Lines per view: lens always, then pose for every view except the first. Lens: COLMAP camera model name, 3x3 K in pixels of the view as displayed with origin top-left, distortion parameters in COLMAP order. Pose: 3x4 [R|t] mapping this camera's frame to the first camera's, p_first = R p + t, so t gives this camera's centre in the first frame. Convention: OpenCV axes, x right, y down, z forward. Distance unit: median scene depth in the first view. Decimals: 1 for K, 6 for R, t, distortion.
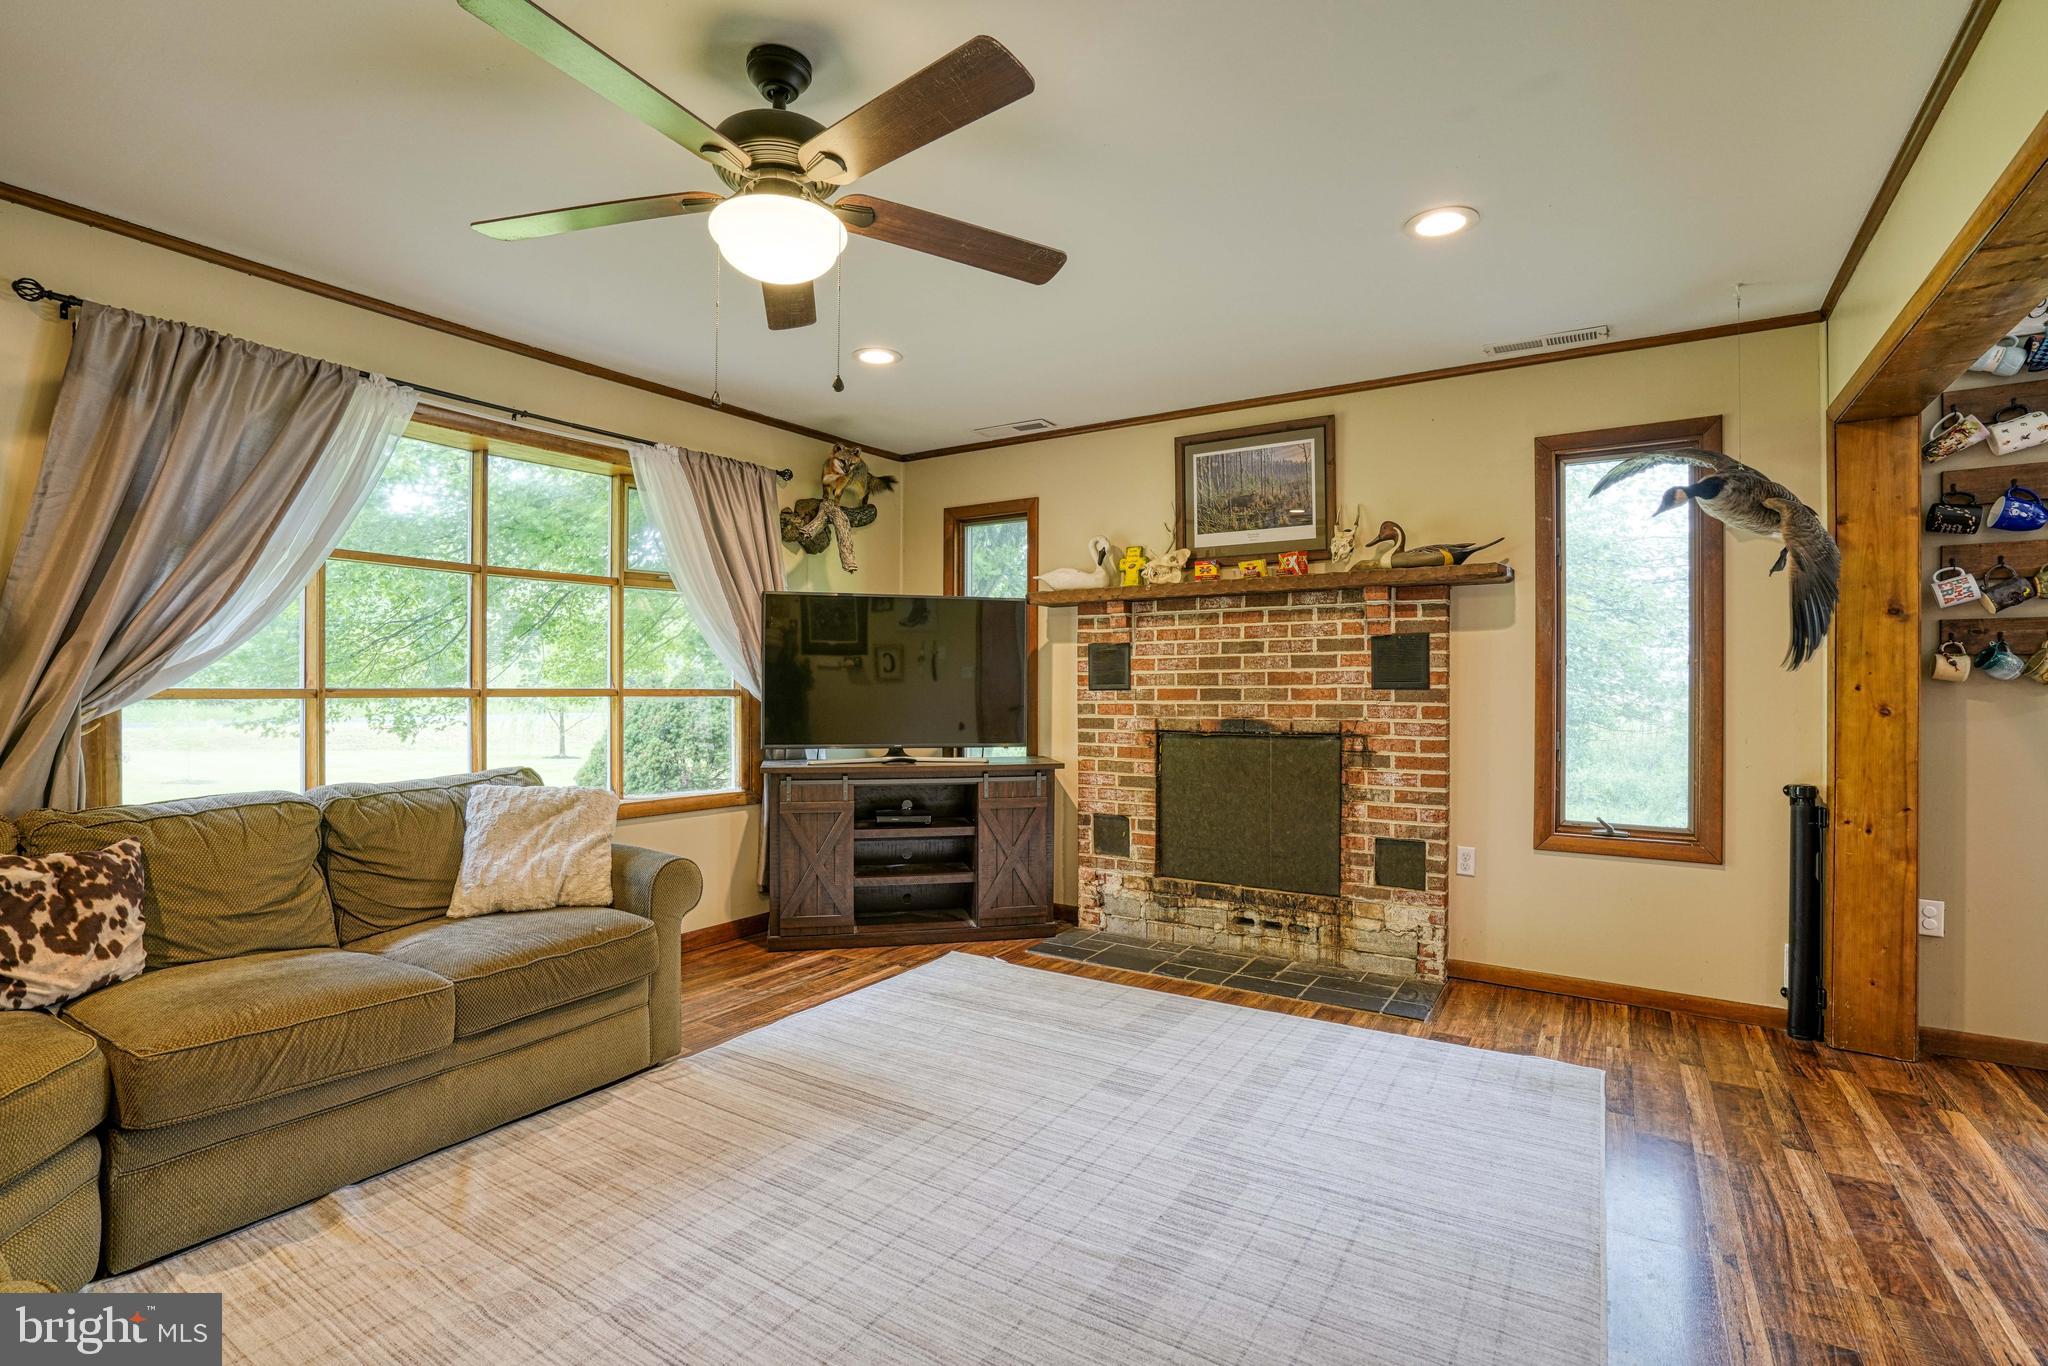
lens RADIAL K [[955.9, 0, 1014.3], [0, 955.9, 685.6], [0, 0, 1]] dist [-0.050610, 0.016641]
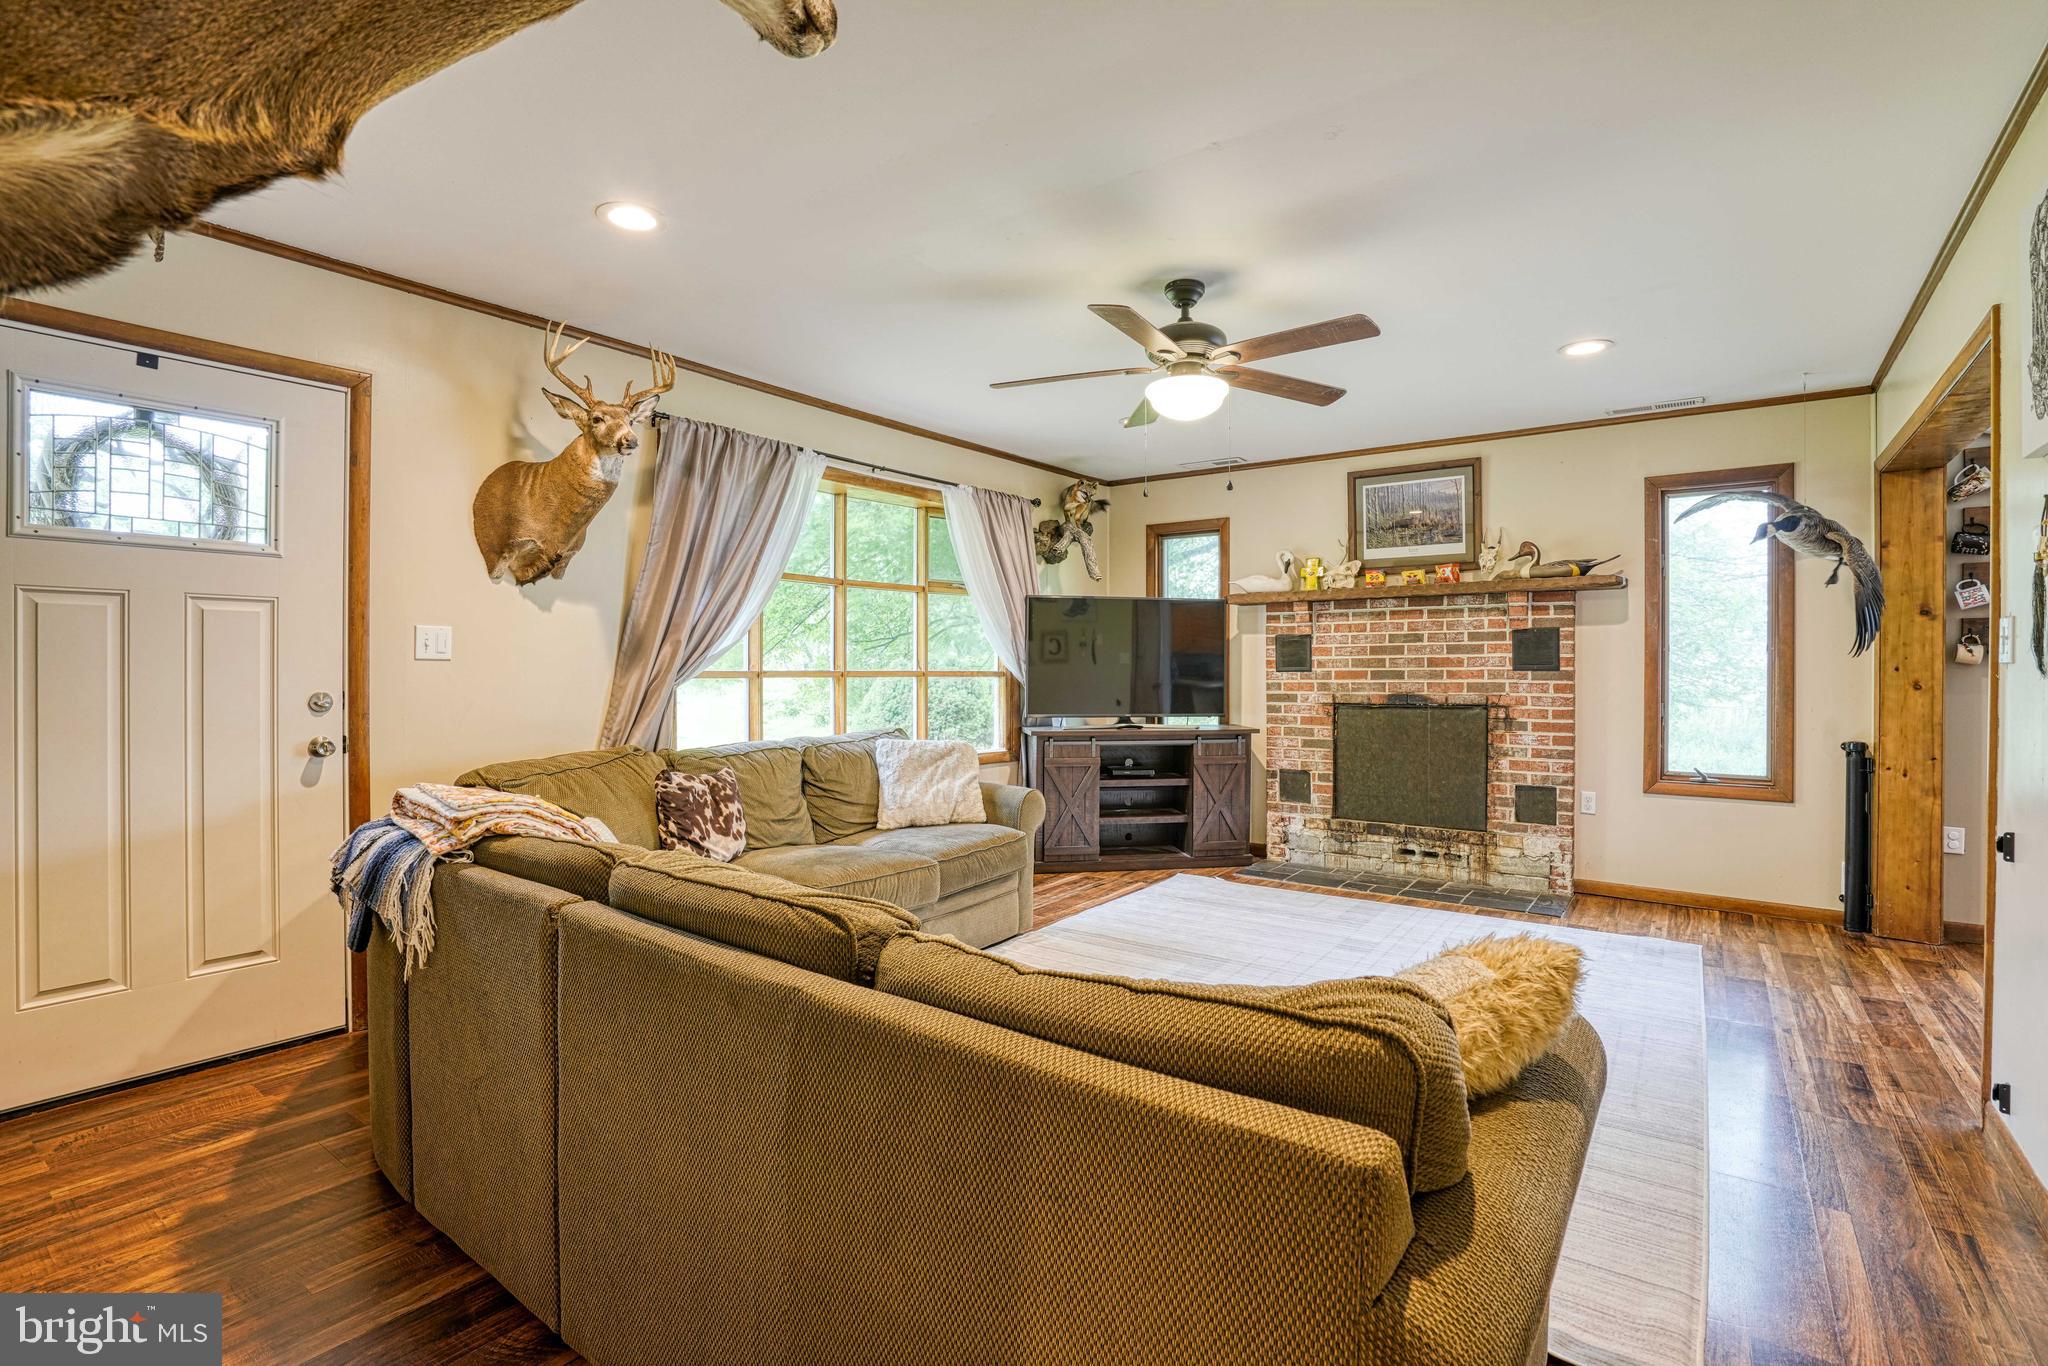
lens RADIAL K [[955.9, 0, 1011.6], [0, 955.9, 672.4], [0, 0, 1]] dist [-0.050610, 0.016641]
pose [[0.997702, -0.001269, -0.067742, -0.226115], [0.001575, 0.999989, 0.004465, -0.000604], [0.067736, -0.004561, 0.997693, -0.342480]]
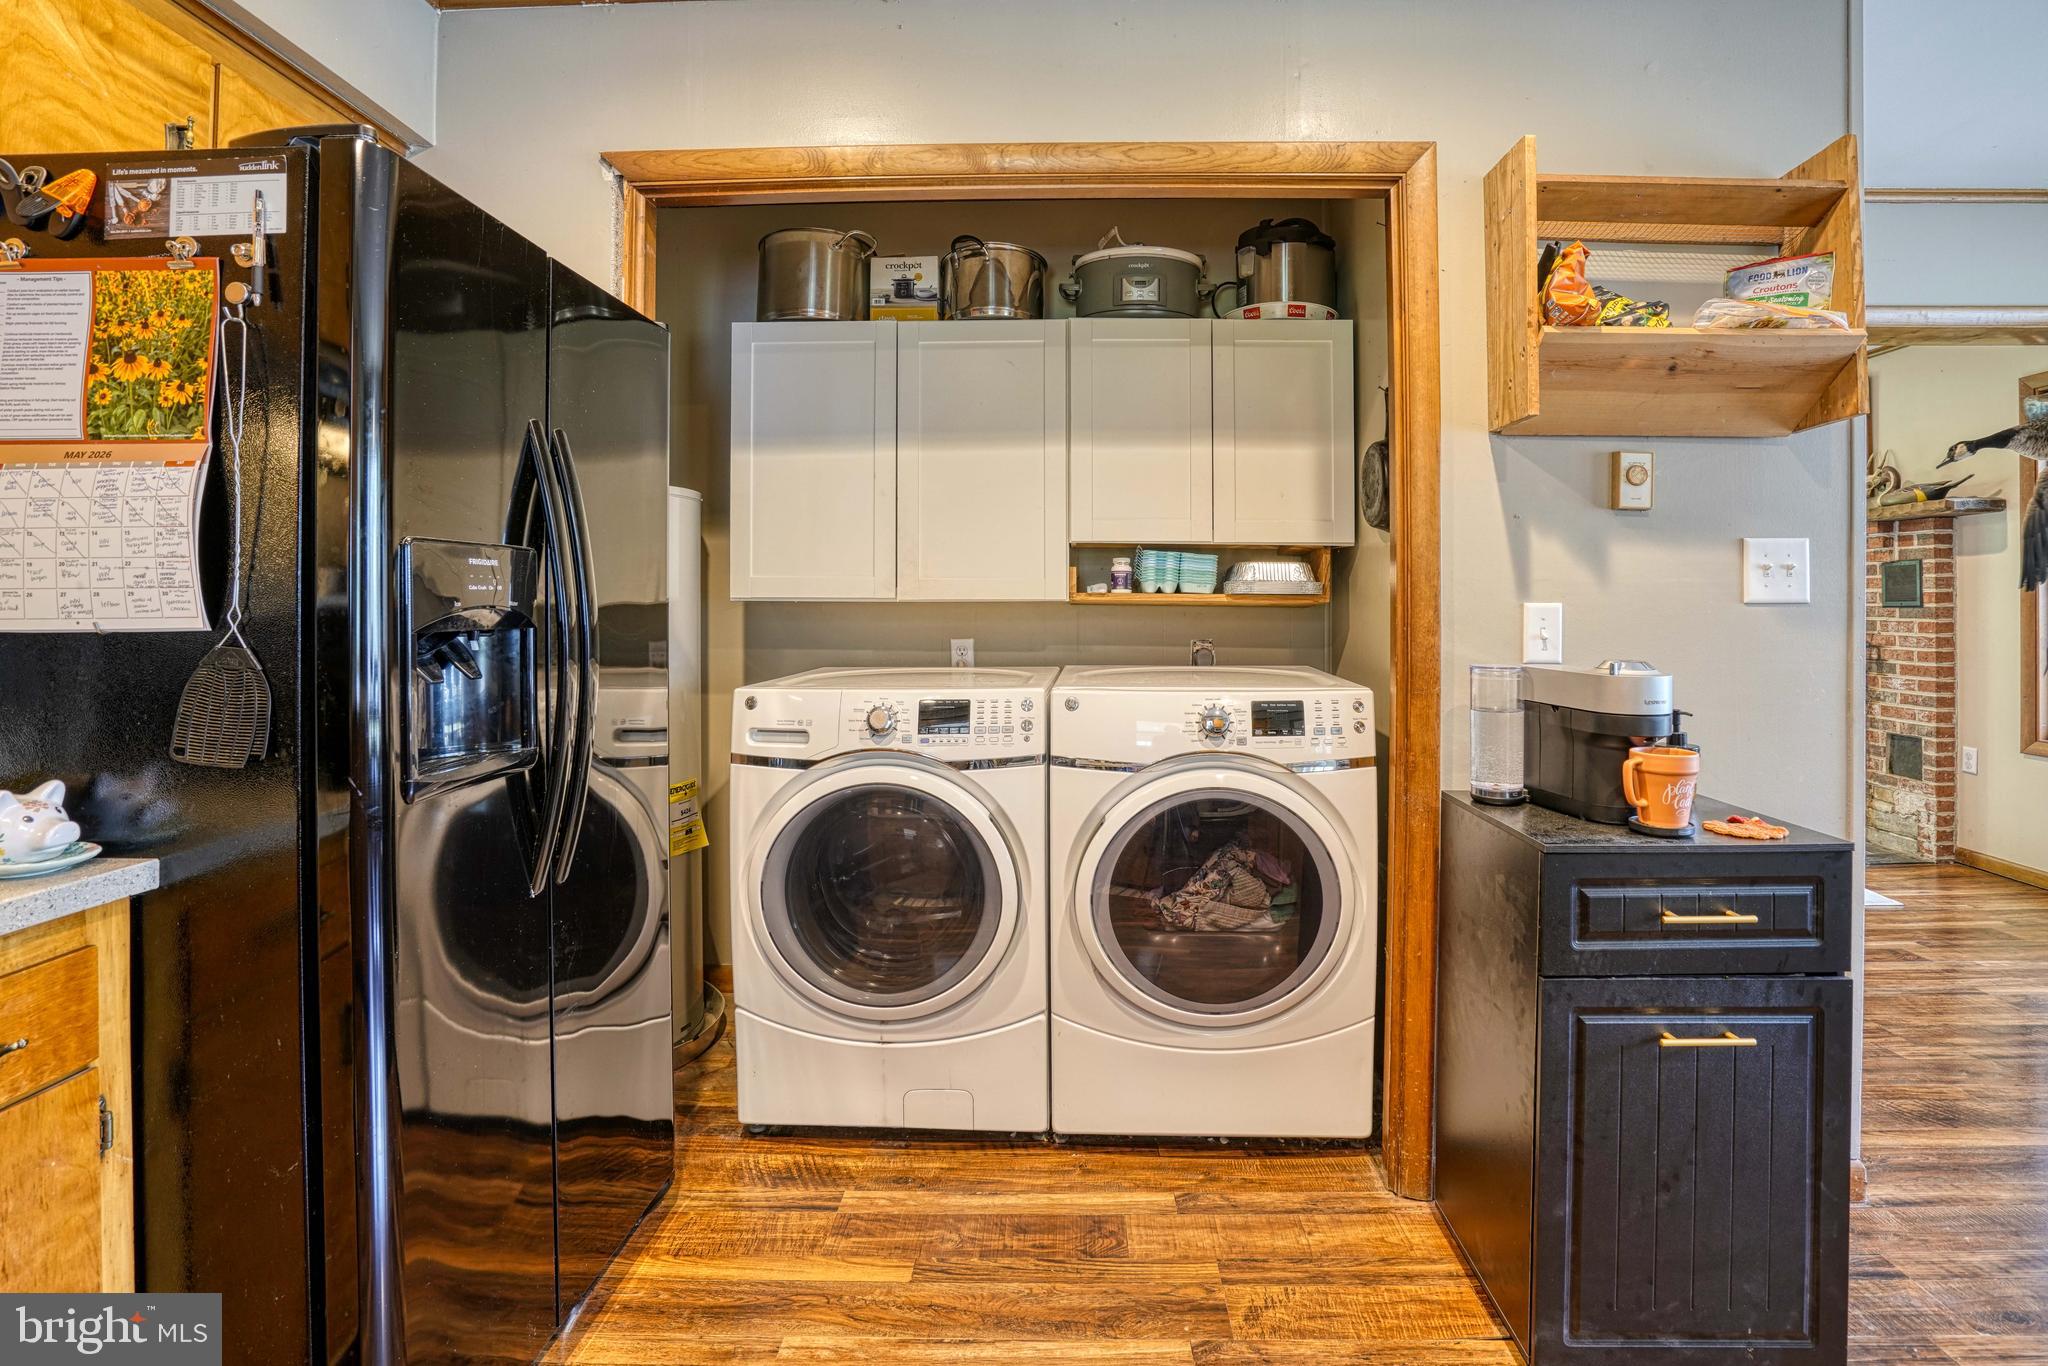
lens RADIAL K [[955.9, 0, 1056.9], [0, 955.9, 597.2], [0, 0, 1]] dist [-0.050610, 0.016641]
pose [[0.522296, -0.009771, -0.852708, 0.850921], [0.006485, 0.999951, -0.007486, -0.007097], [0.852740, -0.001620, 0.522334, -0.500722]]
